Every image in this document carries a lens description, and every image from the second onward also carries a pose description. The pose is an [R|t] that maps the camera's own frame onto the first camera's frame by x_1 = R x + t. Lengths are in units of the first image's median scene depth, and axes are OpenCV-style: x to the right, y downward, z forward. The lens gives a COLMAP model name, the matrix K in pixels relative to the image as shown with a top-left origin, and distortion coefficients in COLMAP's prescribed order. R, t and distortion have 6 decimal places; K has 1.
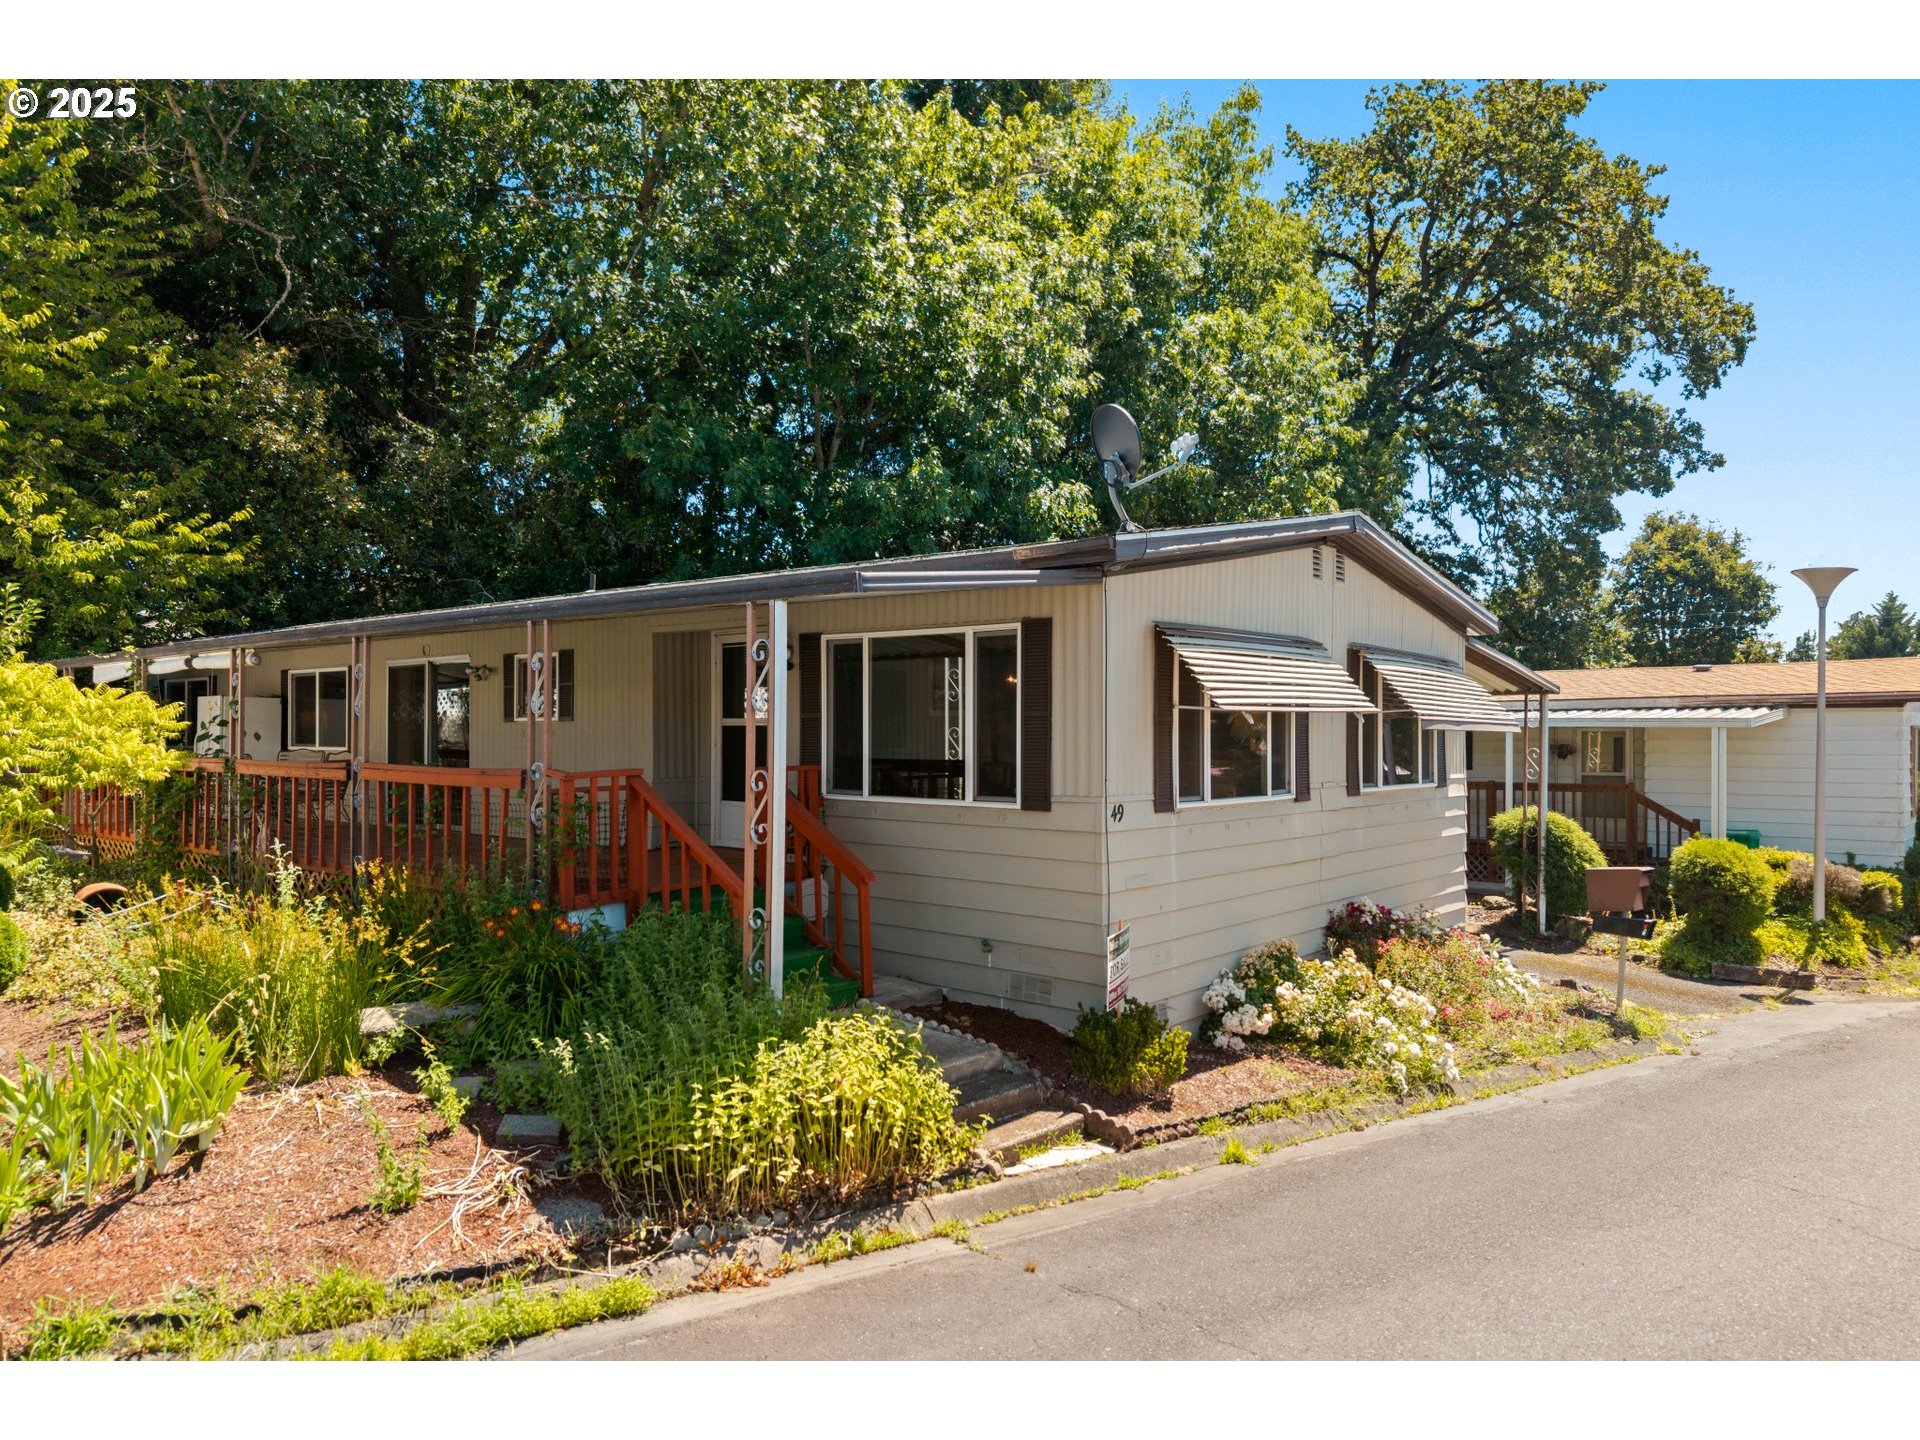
lens RADIAL K [[1273.6, 0, 934.5], [0, 1273.6, 719.2], [0, 0, 1]] dist [0.074668, -0.117091]
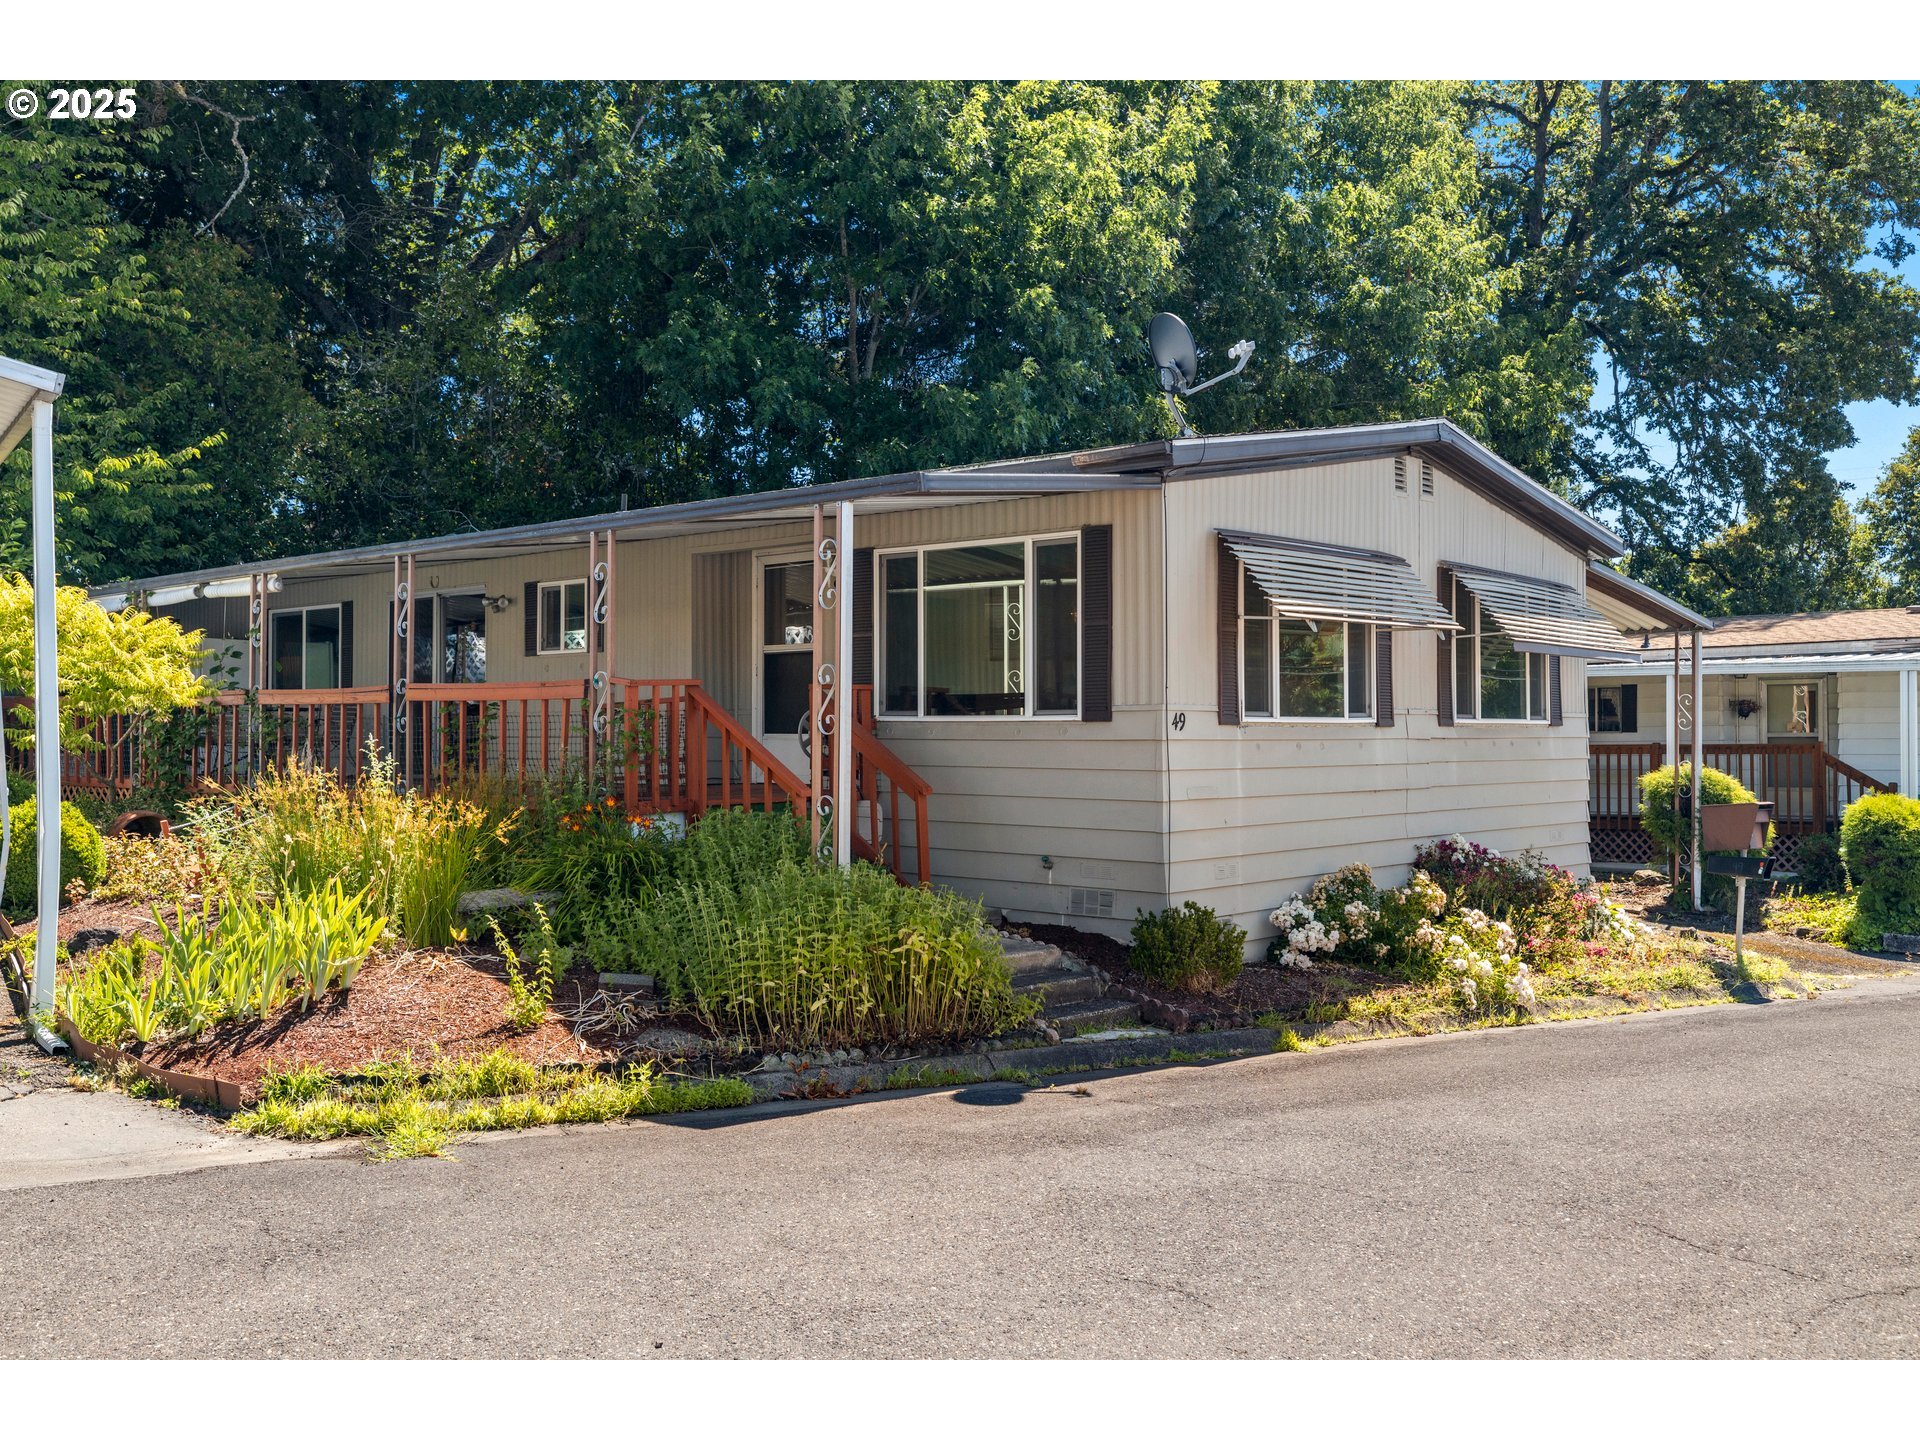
lens RADIAL K [[1717.7, 0, 928.1], [0, 1717.7, 694.4], [0, 0, 1]] dist [-0.007971, 0.069874]
pose [[0.999338, -0.002361, -0.036310, -0.002057], [0.001979, 0.999942, -0.010556, 0.056105], [0.036333, 0.010477, 0.999285, -0.287594]]
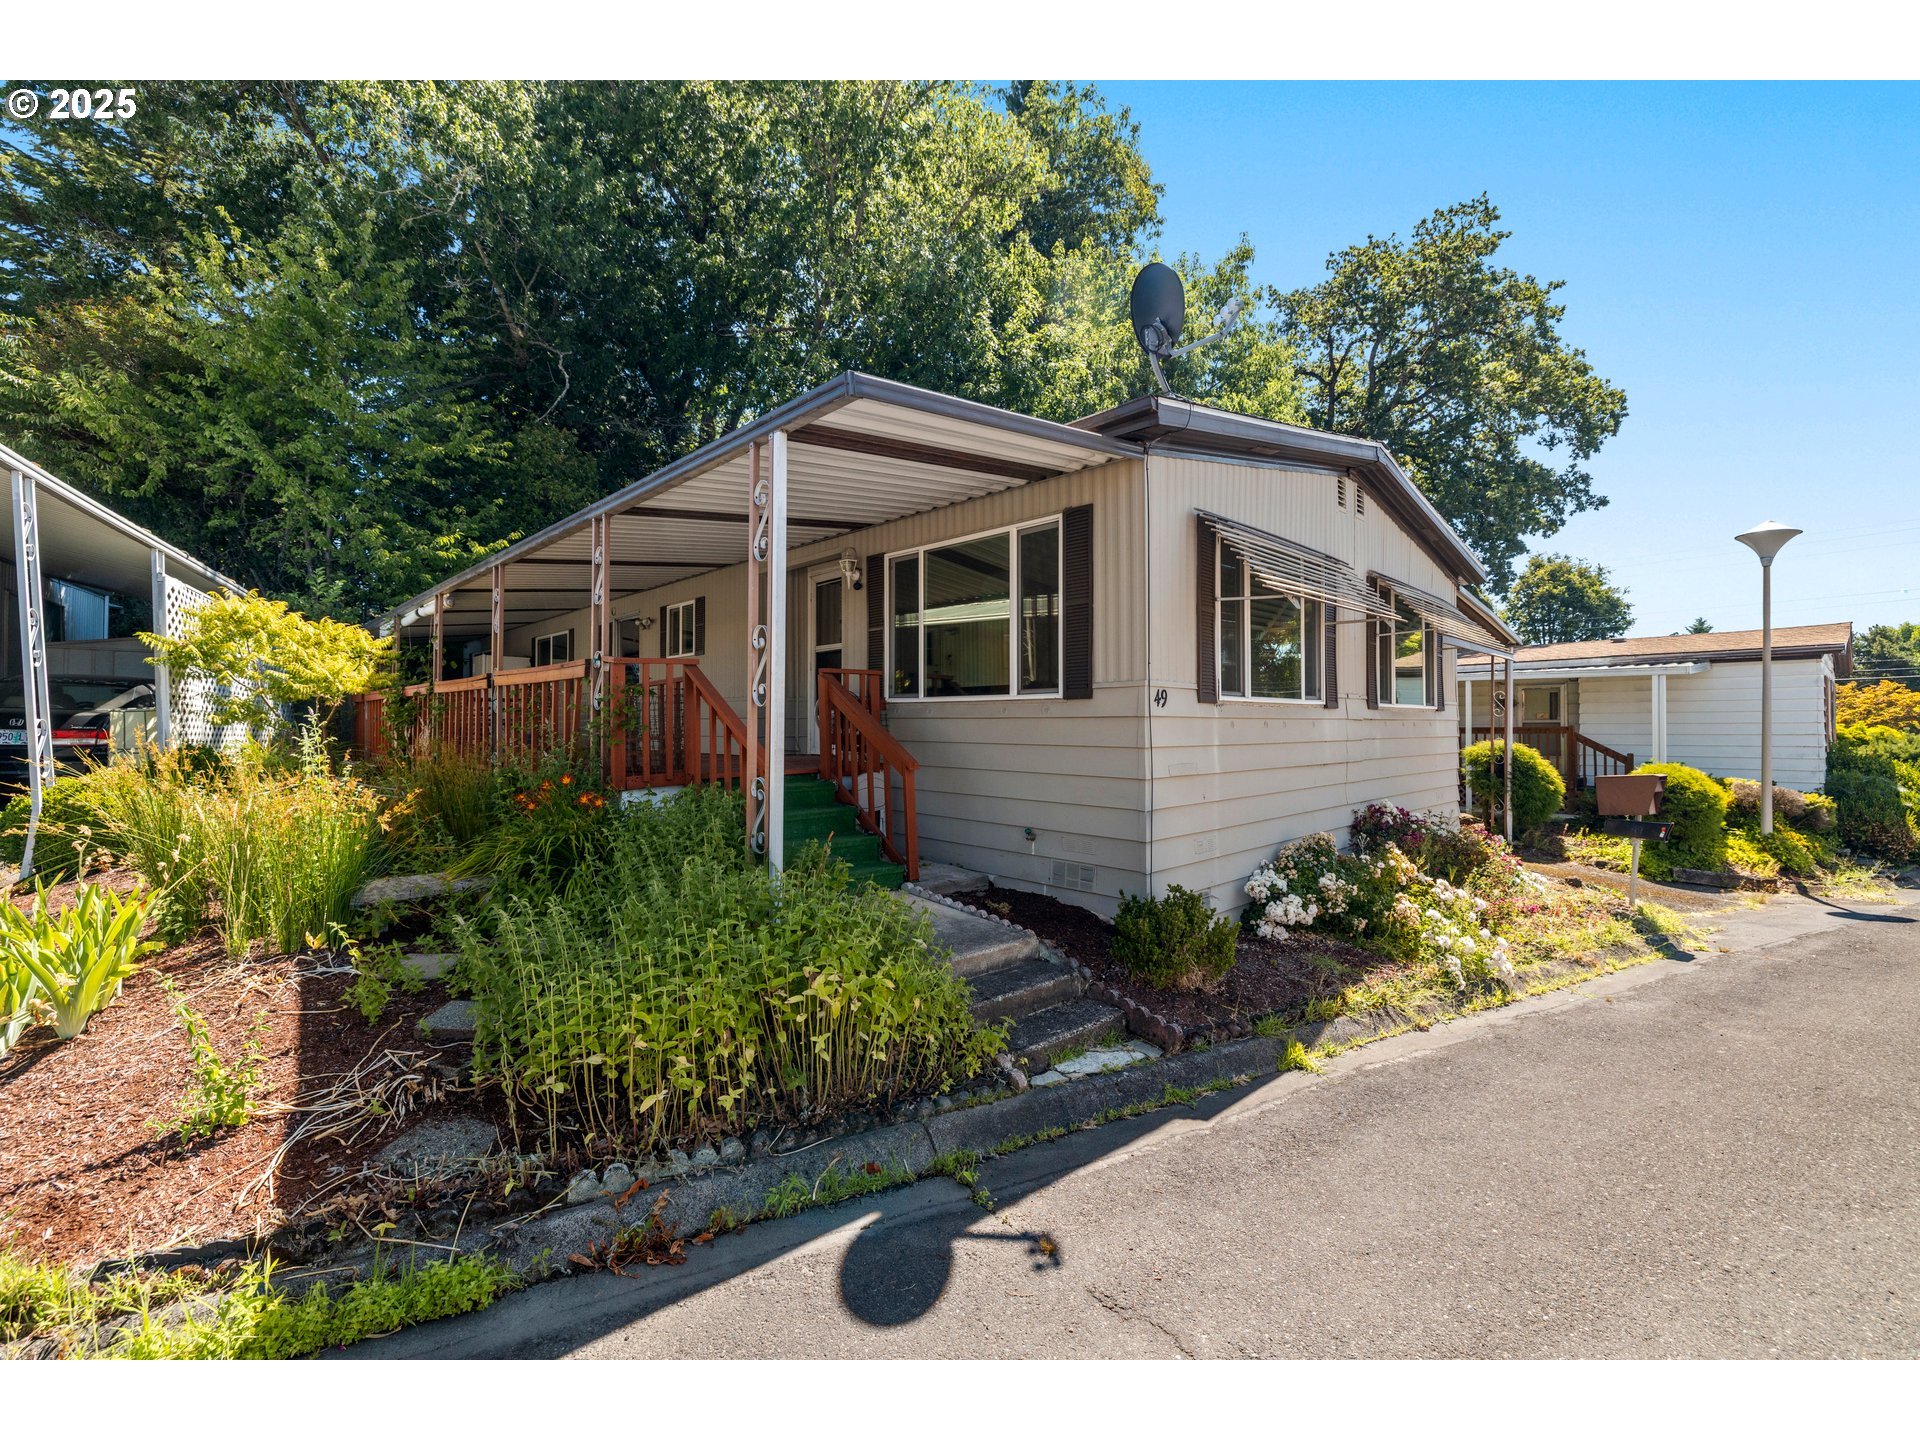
lens RADIAL K [[807.3, 0, 959.7], [0, 807.3, 707.9], [0, 0, 1]] dist [0.000864, 0.000206]
pose [[0.995914, -0.002283, -0.090275, 0.038639], [0.001523, 0.999963, -0.008487, 0.072965], [0.090291, 0.008314, 0.995881, 0.310677]]
